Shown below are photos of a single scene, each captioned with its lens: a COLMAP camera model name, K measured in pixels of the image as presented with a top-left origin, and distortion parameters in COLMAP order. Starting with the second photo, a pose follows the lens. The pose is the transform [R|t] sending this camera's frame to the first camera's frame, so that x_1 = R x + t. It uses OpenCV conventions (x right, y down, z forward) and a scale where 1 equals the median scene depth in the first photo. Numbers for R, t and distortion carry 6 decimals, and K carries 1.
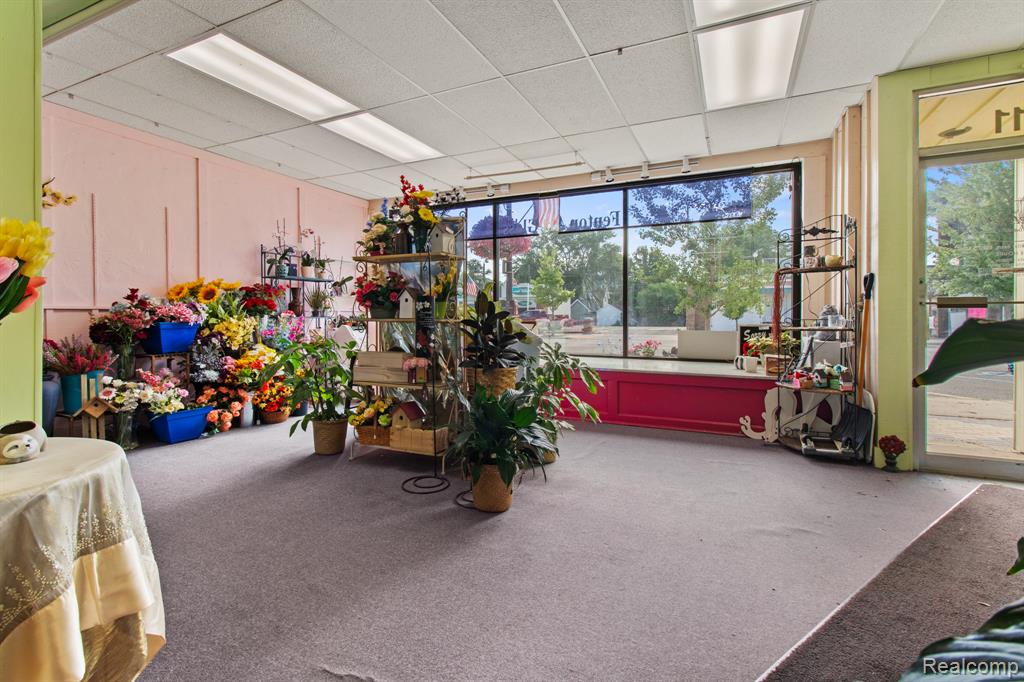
lens RADIAL K [[478.8, 0, 504.2], [0, 478.8, 318.3], [0, 0, 1]] dist [0.001566, 0.000246]
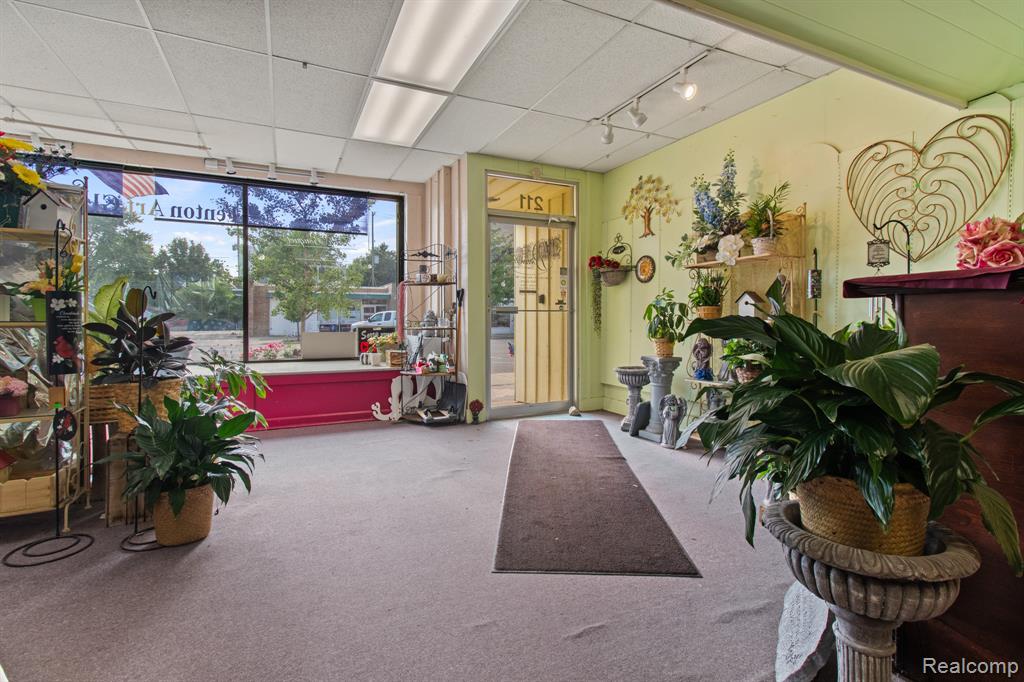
lens RADIAL K [[478.8, 0, 504.6], [0, 478.8, 321.2], [0, 0, 1]] dist [0.001566, 0.000246]
pose [[0.630014, -0.003179, 0.776577, -0.258213], [0.003136, 0.999994, 0.001549, 0.000848], [-0.776578, 0.001459, 0.630020, 0.002760]]
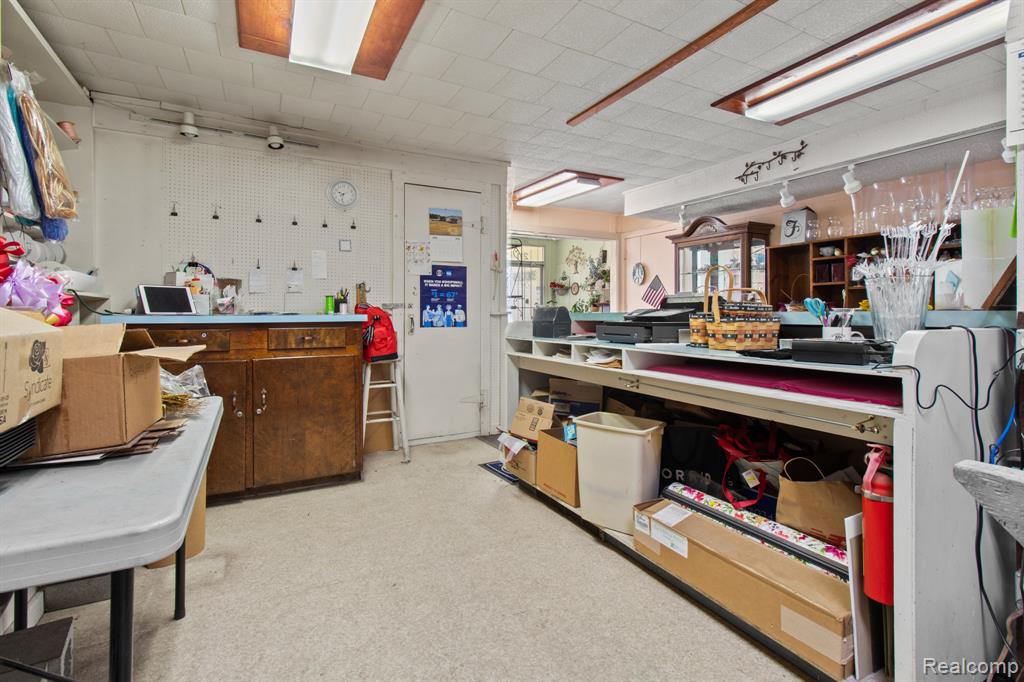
lens RADIAL K [[478.8, 0, 514.0], [0, 478.8, 303.0], [0, 0, 1]] dist [0.001566, 0.000246]
pose [[0.578281, 0.016053, 0.815680, -1.635884], [0.004822, 0.999722, -0.023094, 0.012228], [-0.815823, 0.017288, 0.578043, -0.885970]]
